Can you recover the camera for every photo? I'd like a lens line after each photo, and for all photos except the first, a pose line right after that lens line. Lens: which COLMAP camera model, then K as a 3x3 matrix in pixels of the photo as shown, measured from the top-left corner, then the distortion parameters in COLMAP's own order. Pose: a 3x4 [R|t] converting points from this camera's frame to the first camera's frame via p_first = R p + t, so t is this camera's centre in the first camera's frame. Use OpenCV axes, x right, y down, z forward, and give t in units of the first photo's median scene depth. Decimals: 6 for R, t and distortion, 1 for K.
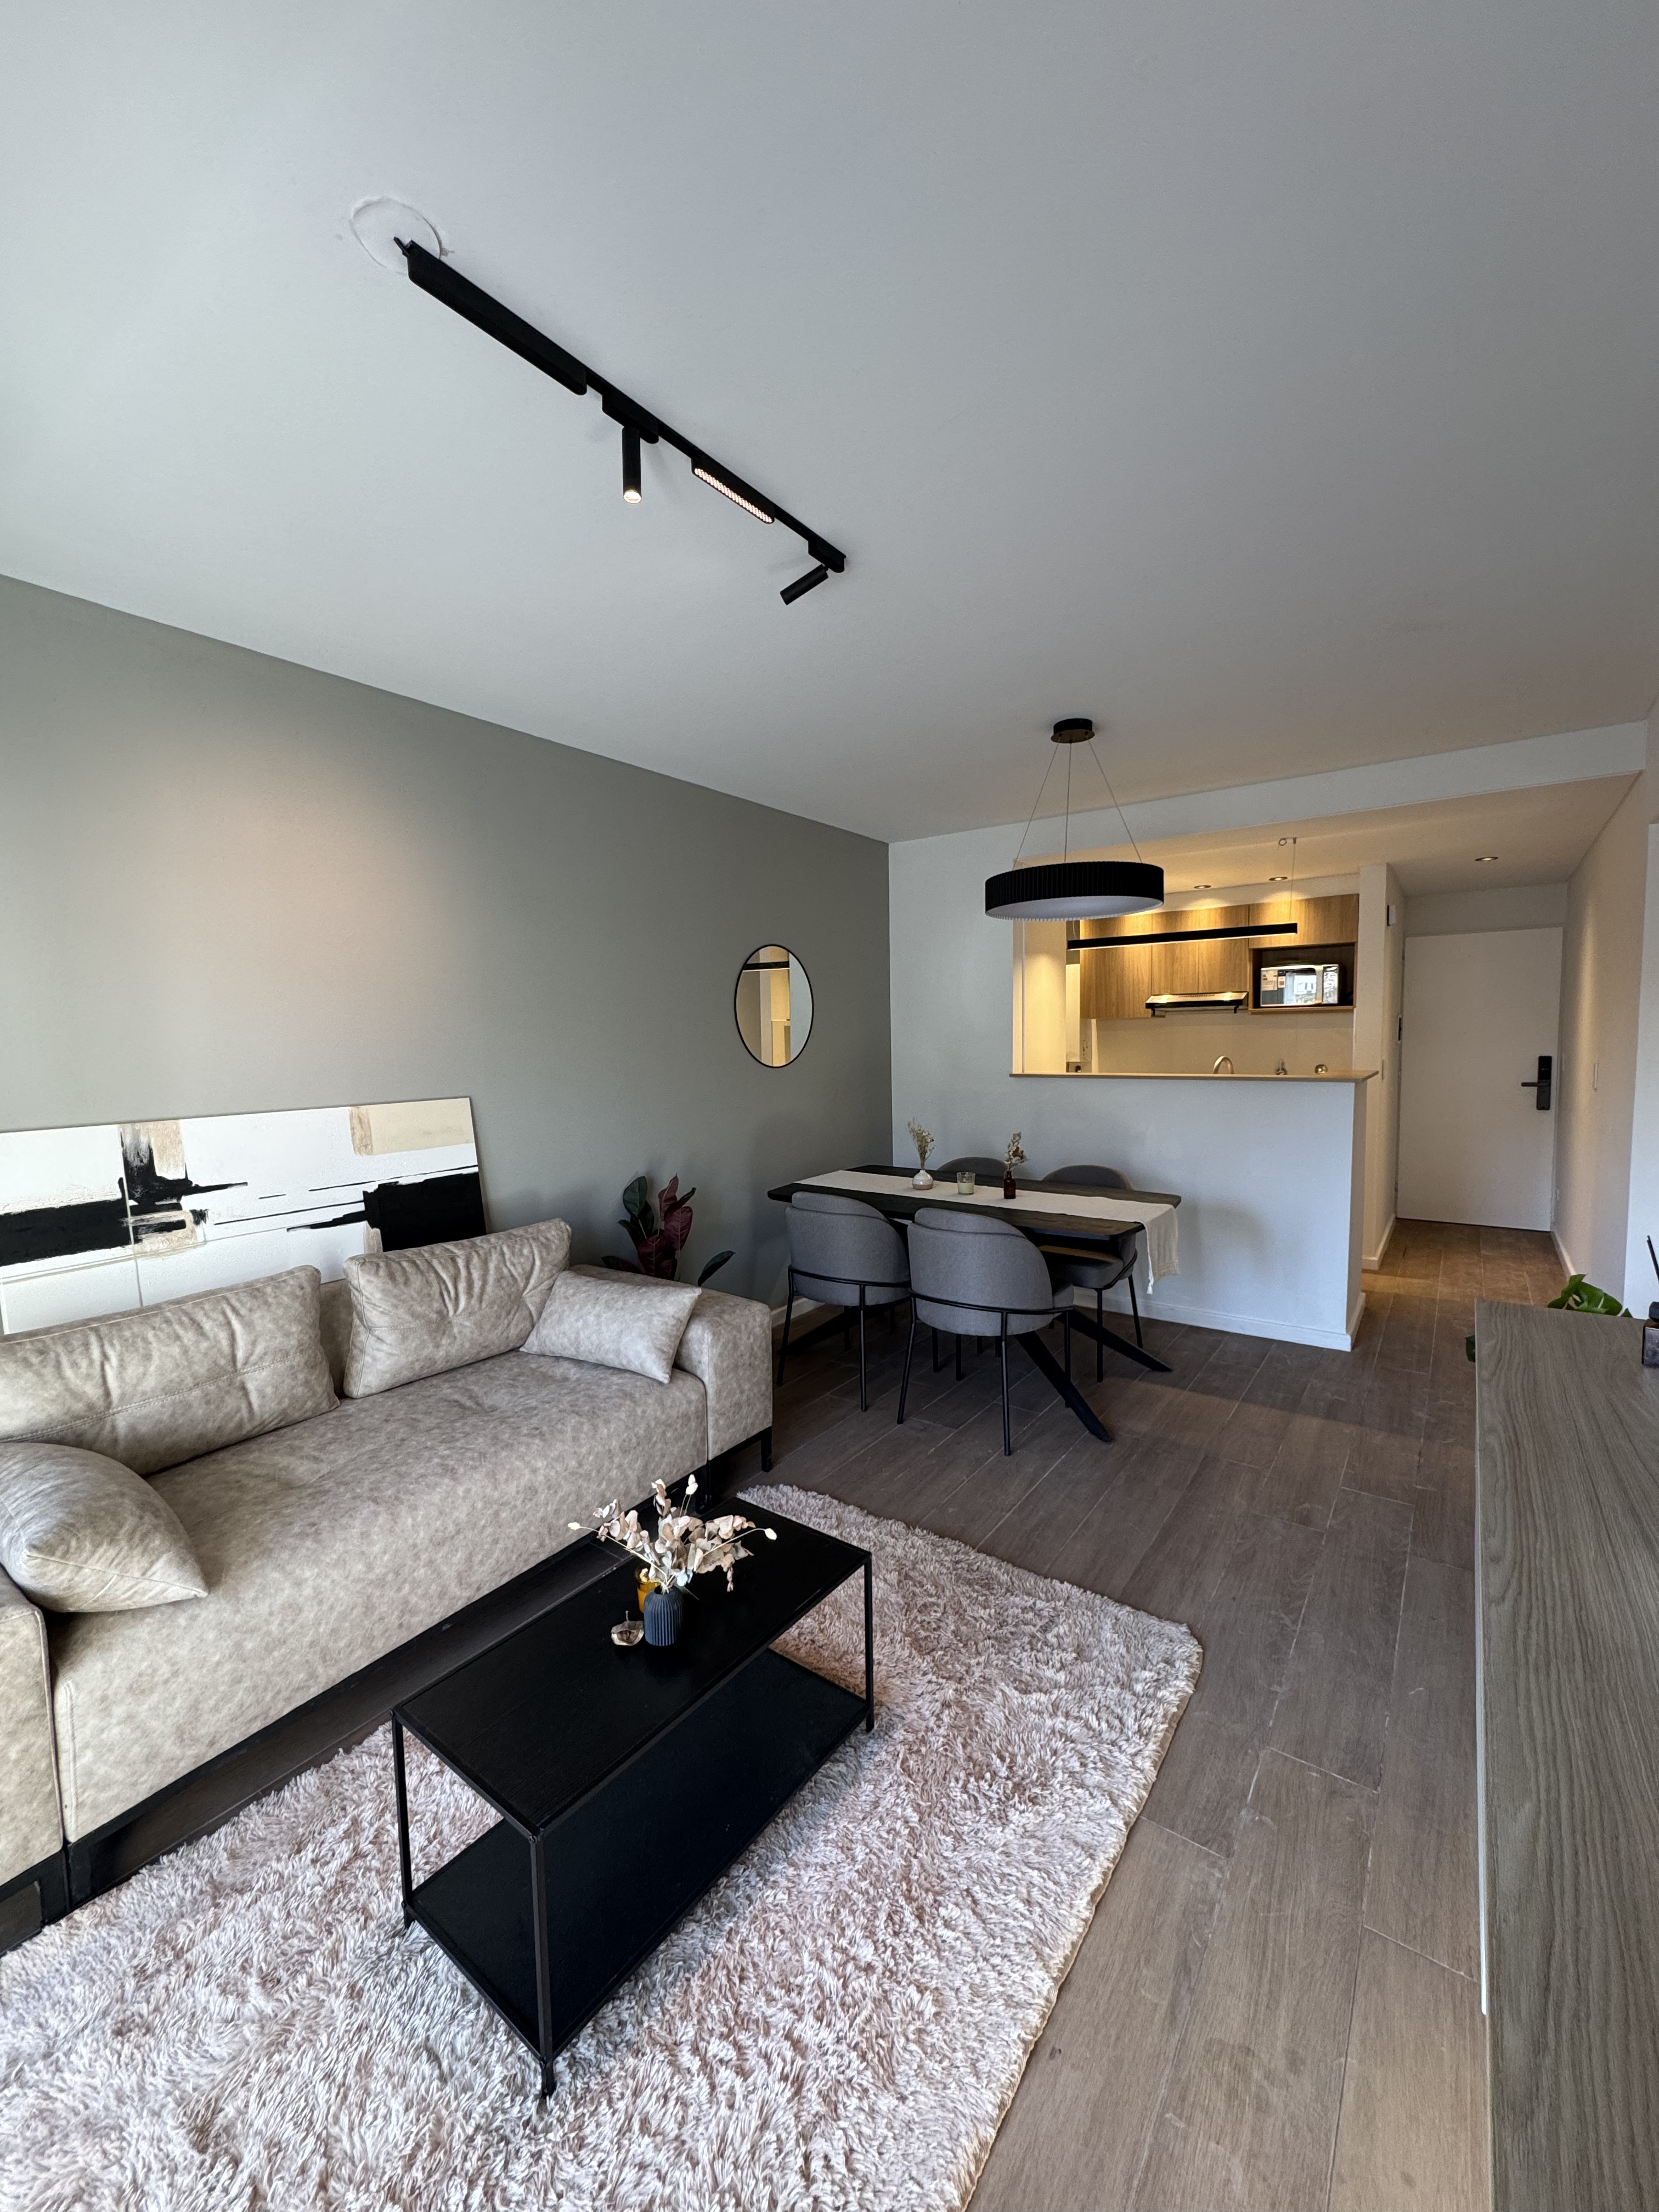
lens RADIAL K [[876.6, 0, 829.5], [0, 876.6, 1106.0], [0, 0, 1]] dist [-0.001578, -0.000050]
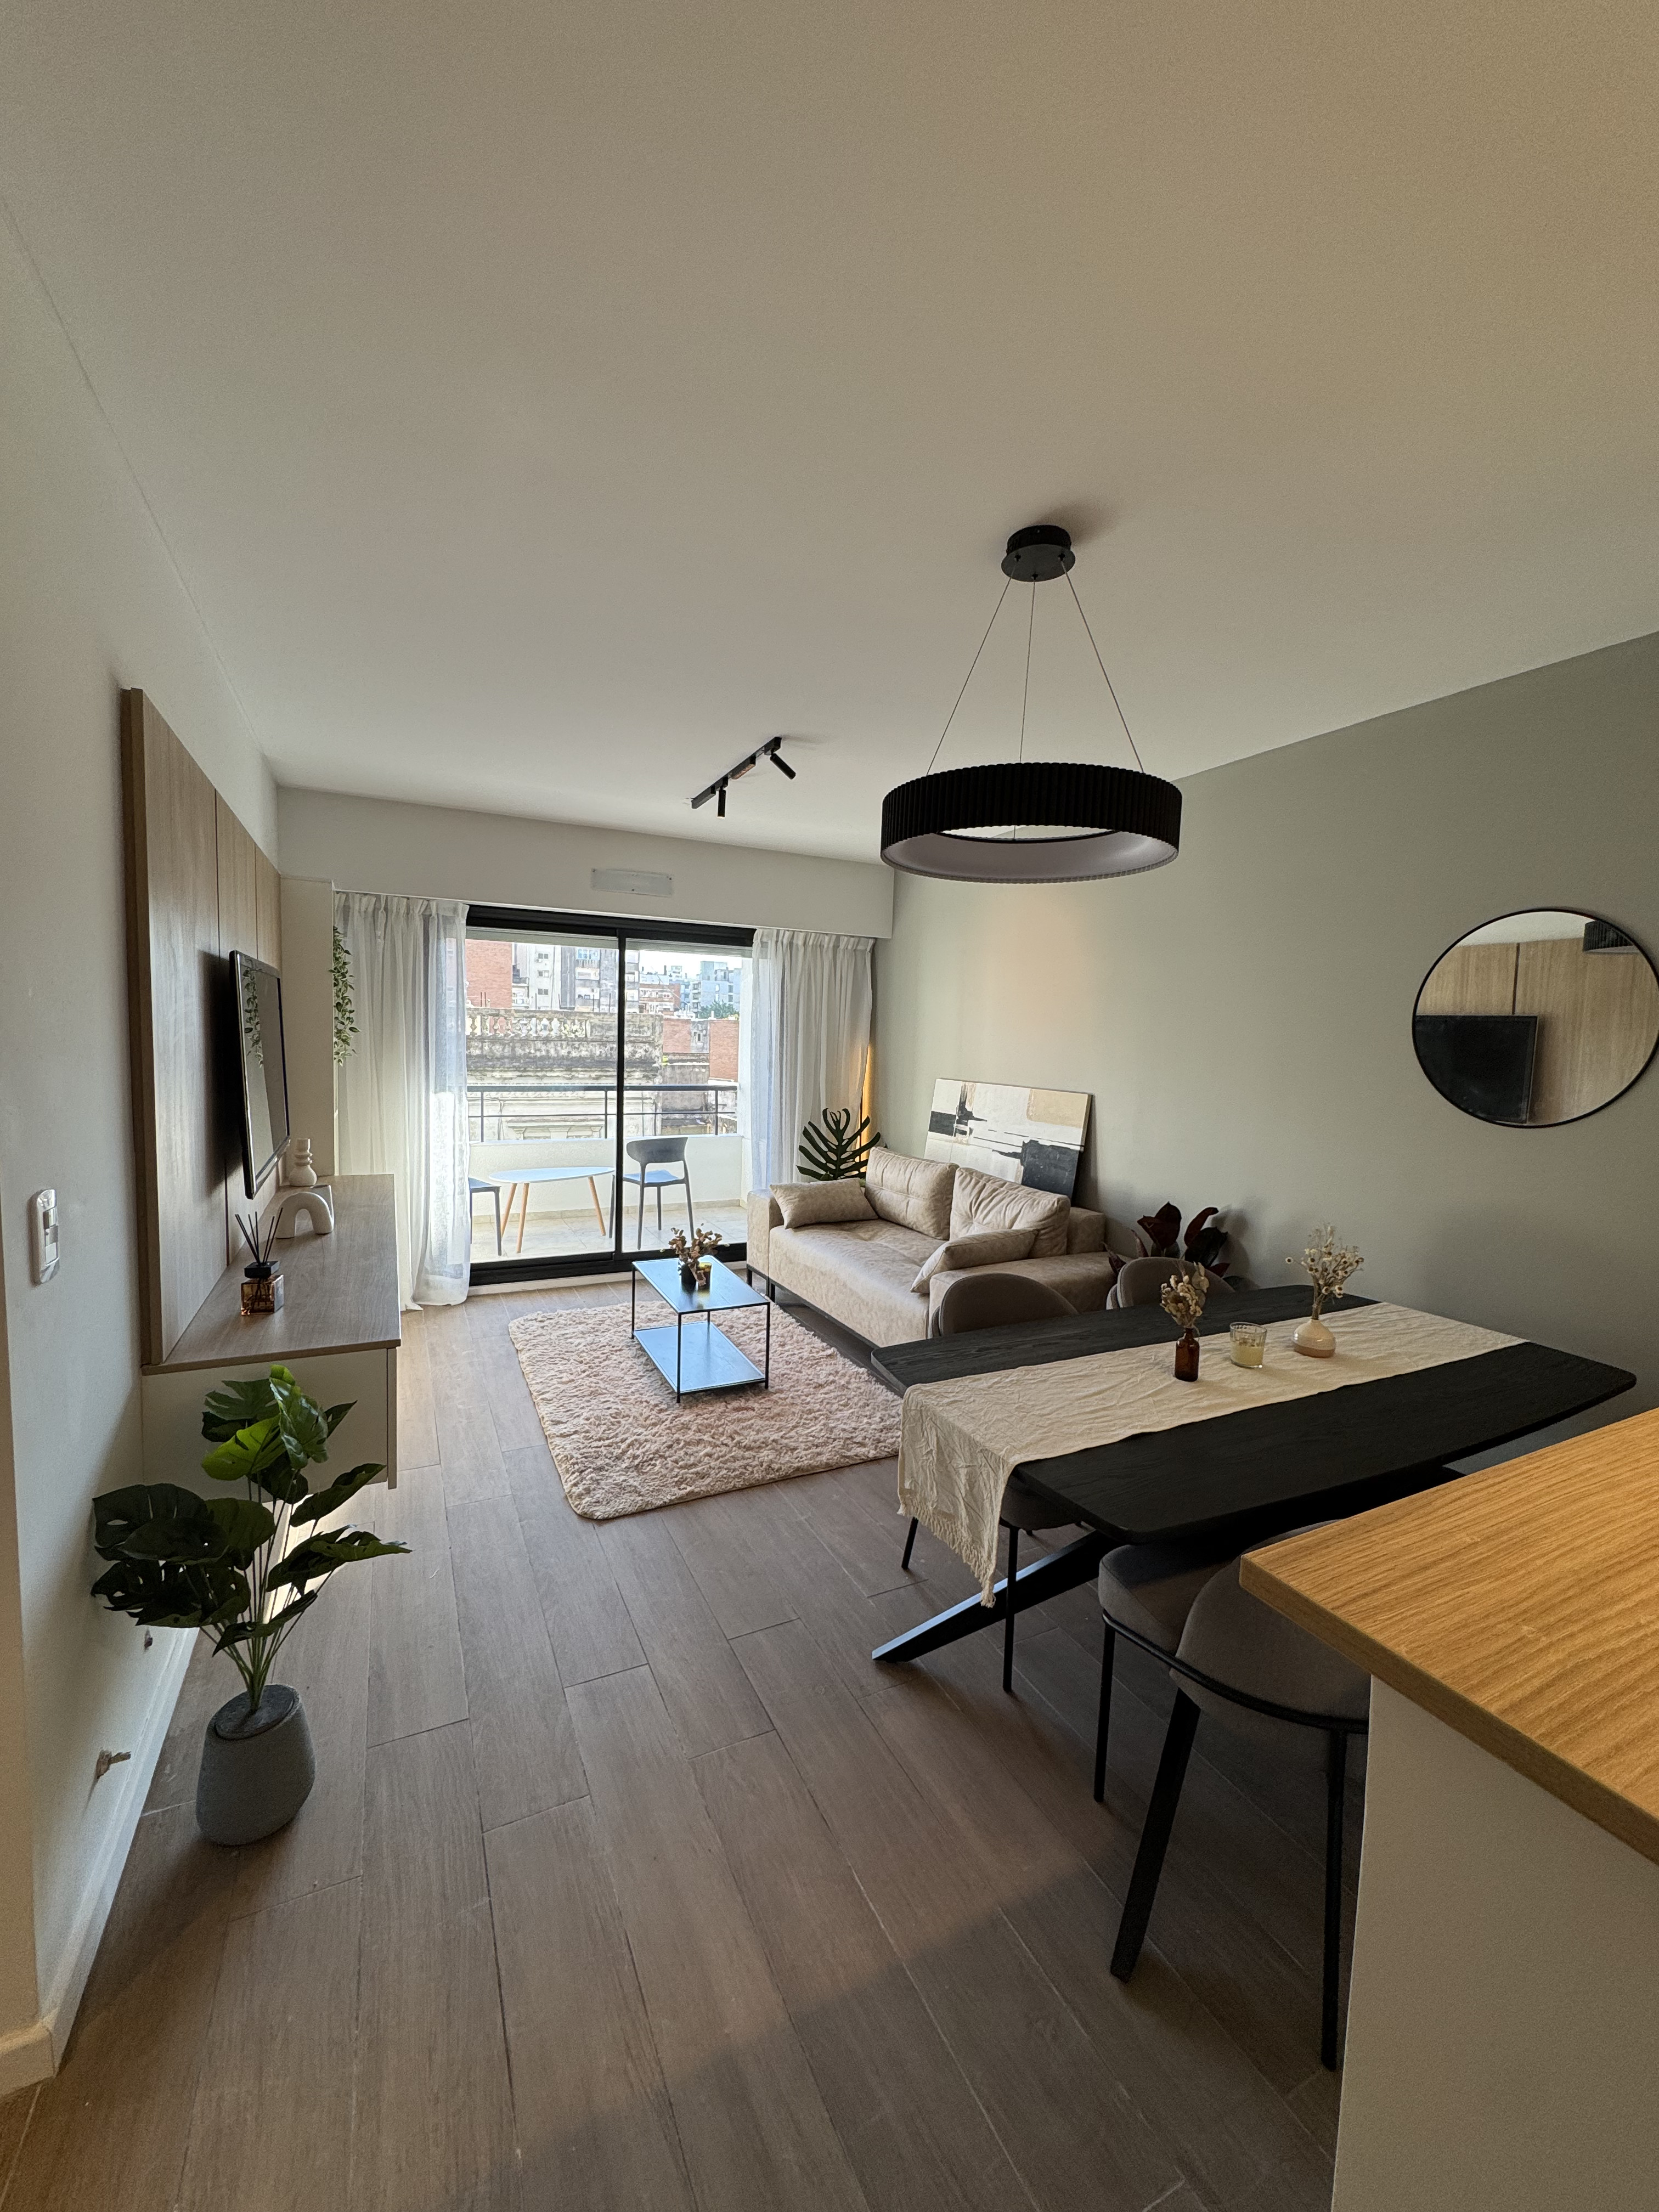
lens RADIAL K [[876.6, 0, 829.5], [0, 876.6, 1106.0], [0, 0, 1]] dist [-0.001578, -0.000050]
pose [[-0.480144, 0.074680, -0.874005, 1.222463], [-0.092103, 0.986570, 0.134896, -0.177761], [0.872341, 0.145268, -0.466817, 1.657413]]
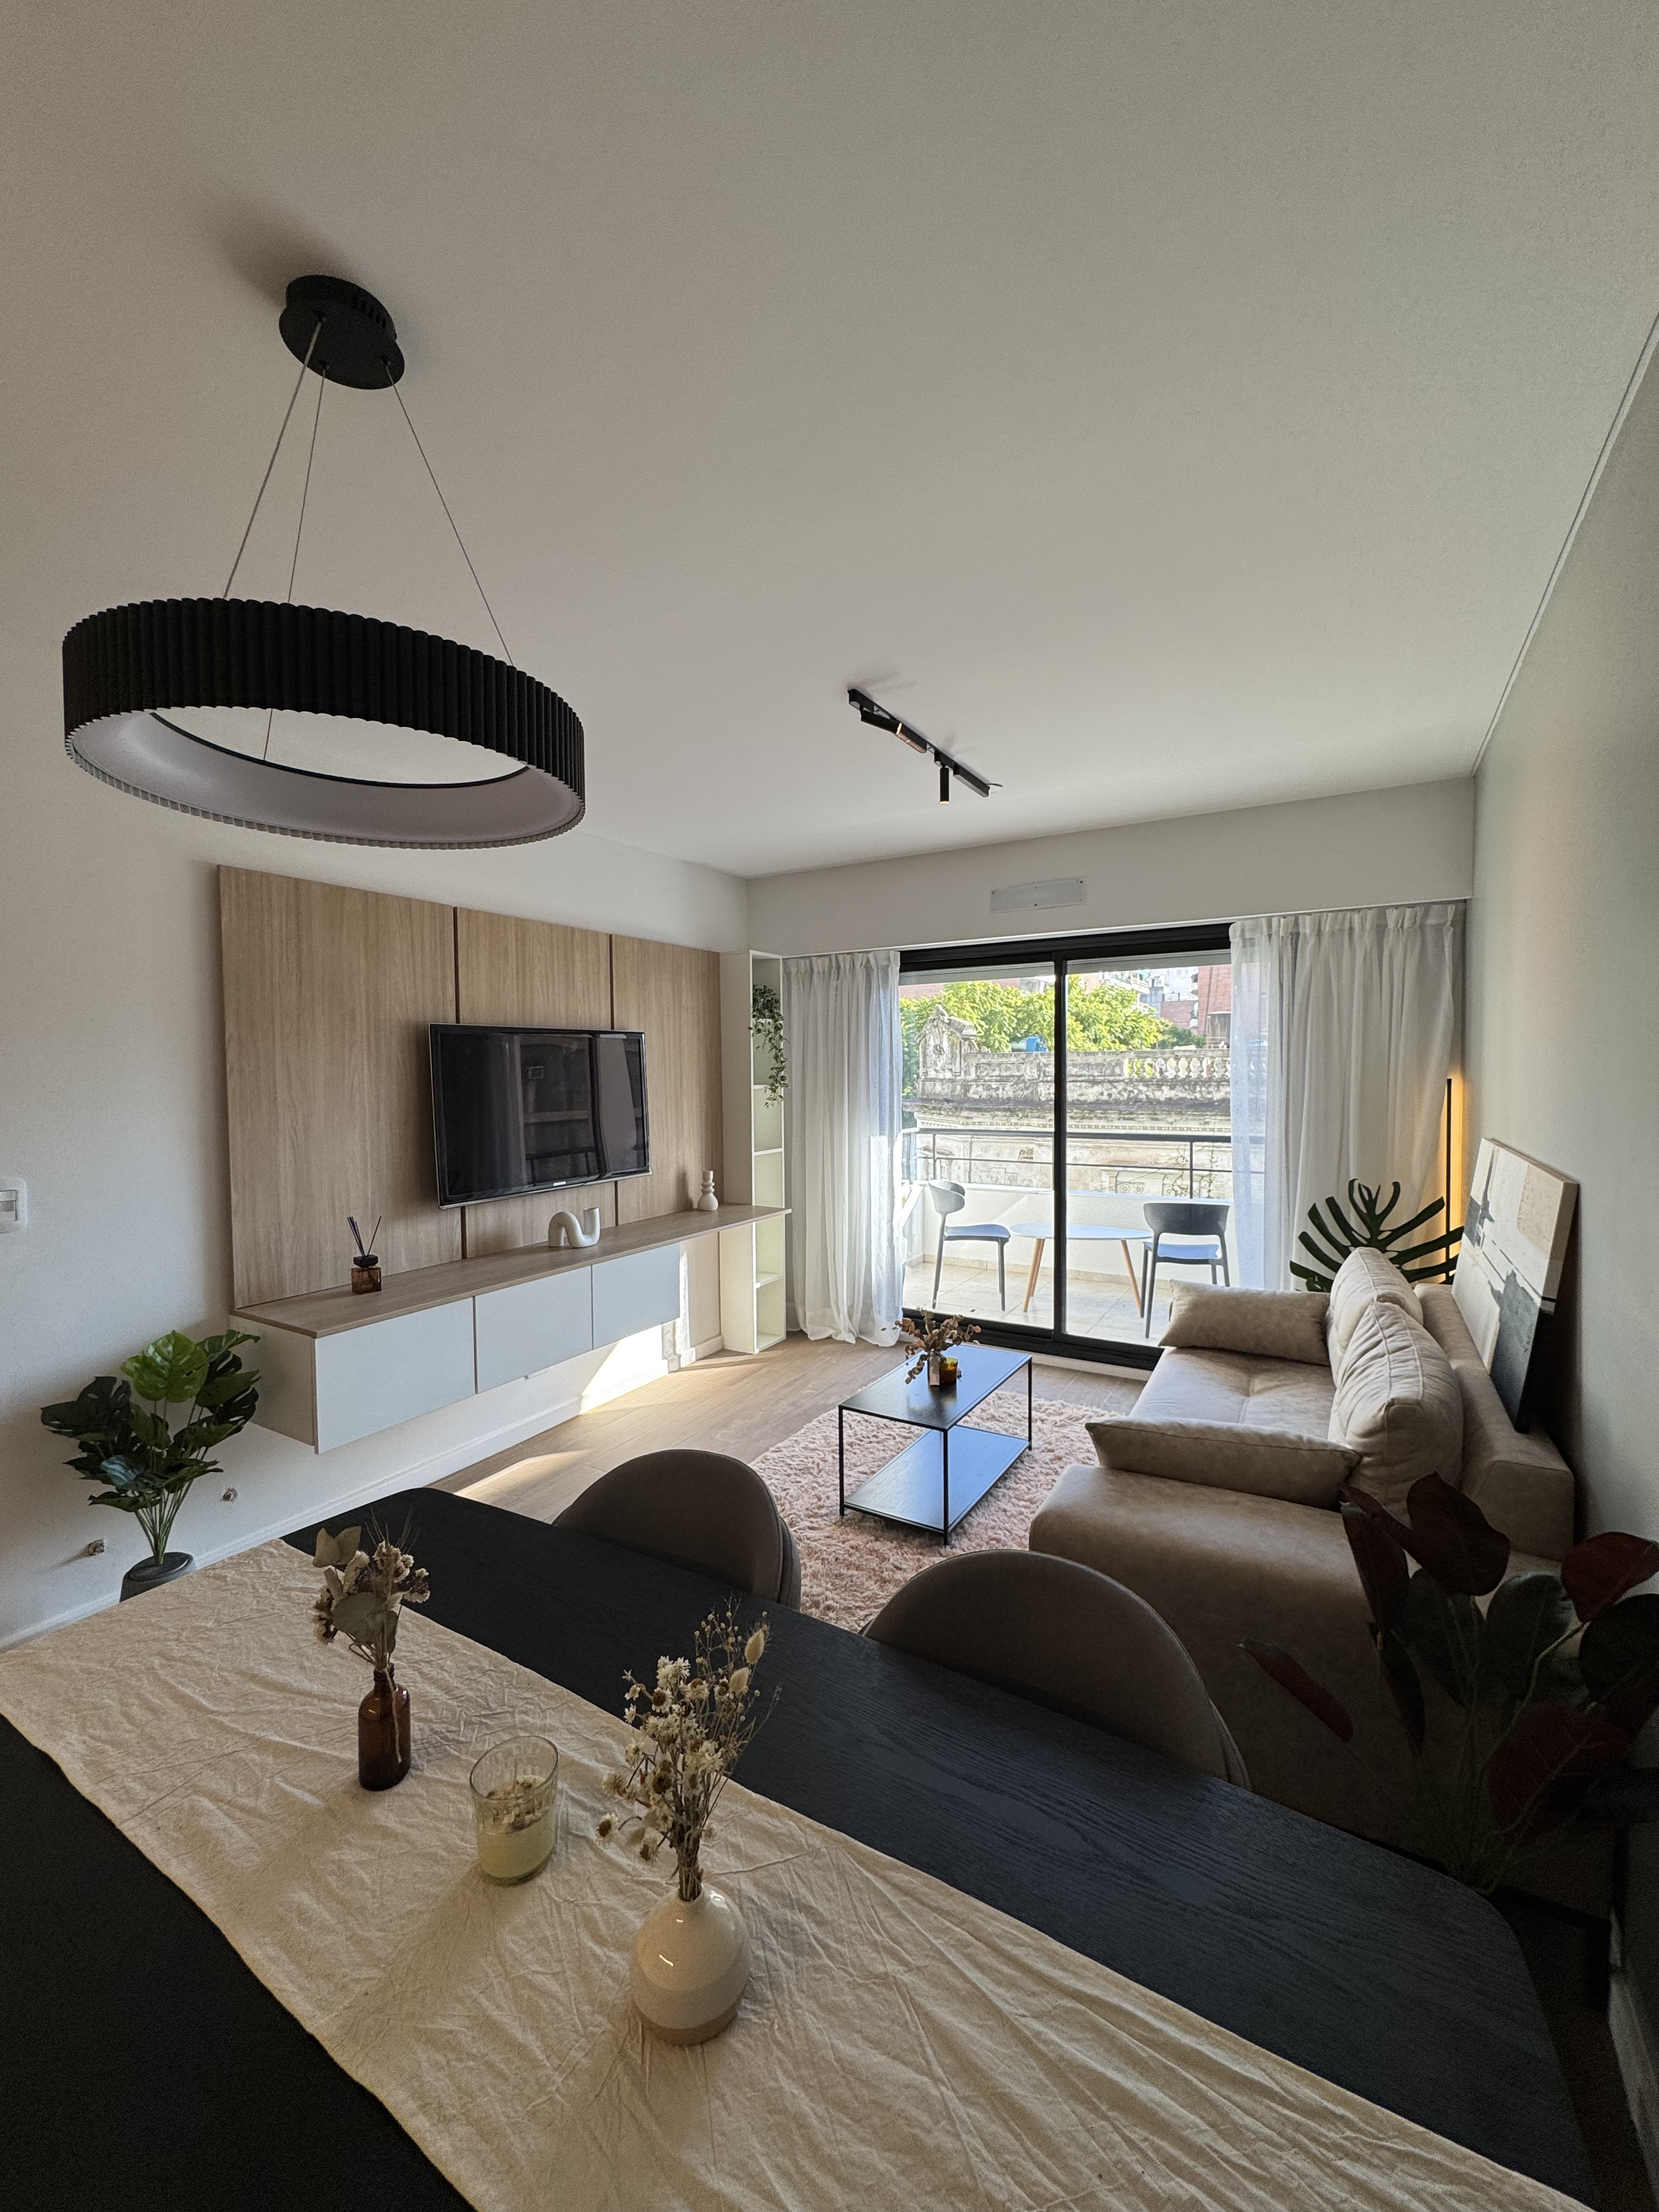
lens RADIAL K [[876.6, 0, 829.5], [0, 876.6, 1106.0], [0, 0, 1]] dist [-0.001578, -0.000050]
pose [[-0.996804, 0.029841, -0.074106, 0.141632], [0.020402, 0.991945, 0.125015, -0.186644], [0.077240, 0.123103, -0.989383, 1.977600]]
